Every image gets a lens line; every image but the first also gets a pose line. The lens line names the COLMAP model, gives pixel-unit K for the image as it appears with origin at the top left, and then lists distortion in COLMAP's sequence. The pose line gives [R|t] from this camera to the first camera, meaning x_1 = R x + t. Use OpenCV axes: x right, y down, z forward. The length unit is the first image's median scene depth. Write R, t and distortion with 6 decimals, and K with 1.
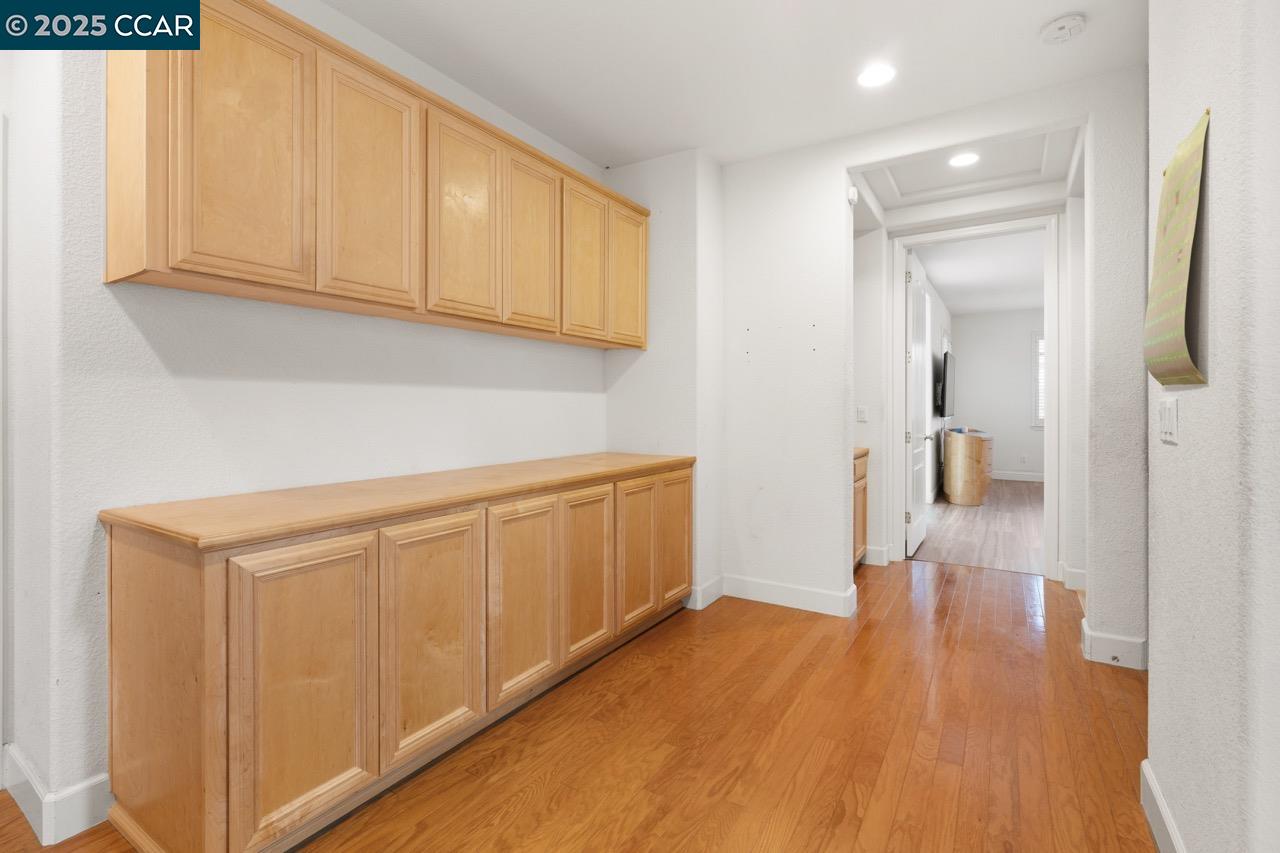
lens RADIAL K [[577.2, 0, 635.1], [0, 577.2, 406.3], [0, 0, 1]] dist [0.001743, 0.000106]
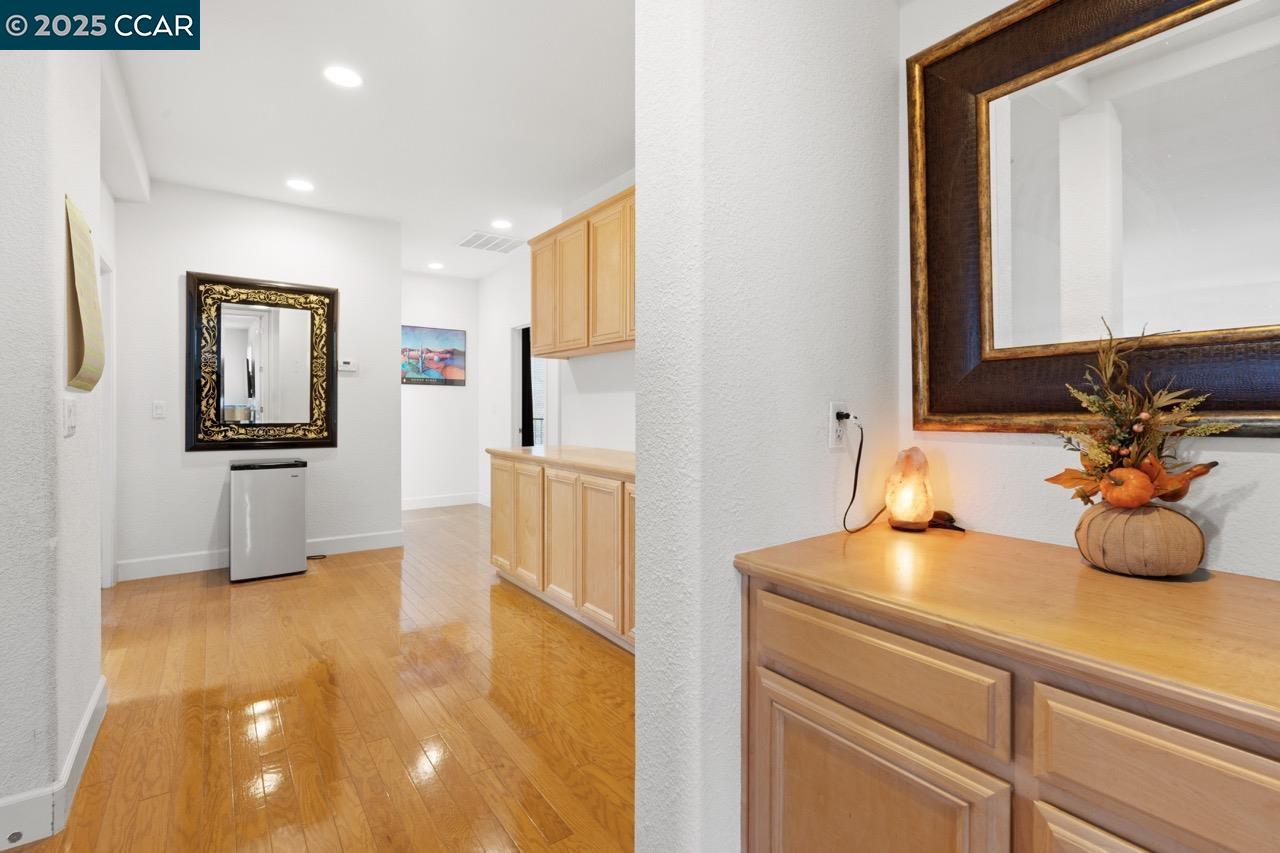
lens RADIAL K [[577.2, 0, 635.1], [0, 577.2, 406.3], [0, 0, 1]] dist [0.001743, 0.000106]
pose [[-0.359132, 0.000969, -0.933286, 1.142915], [0.000884, 0.999999, 0.000698, 0.001740], [0.933286, -0.000574, -0.359132, 1.769854]]
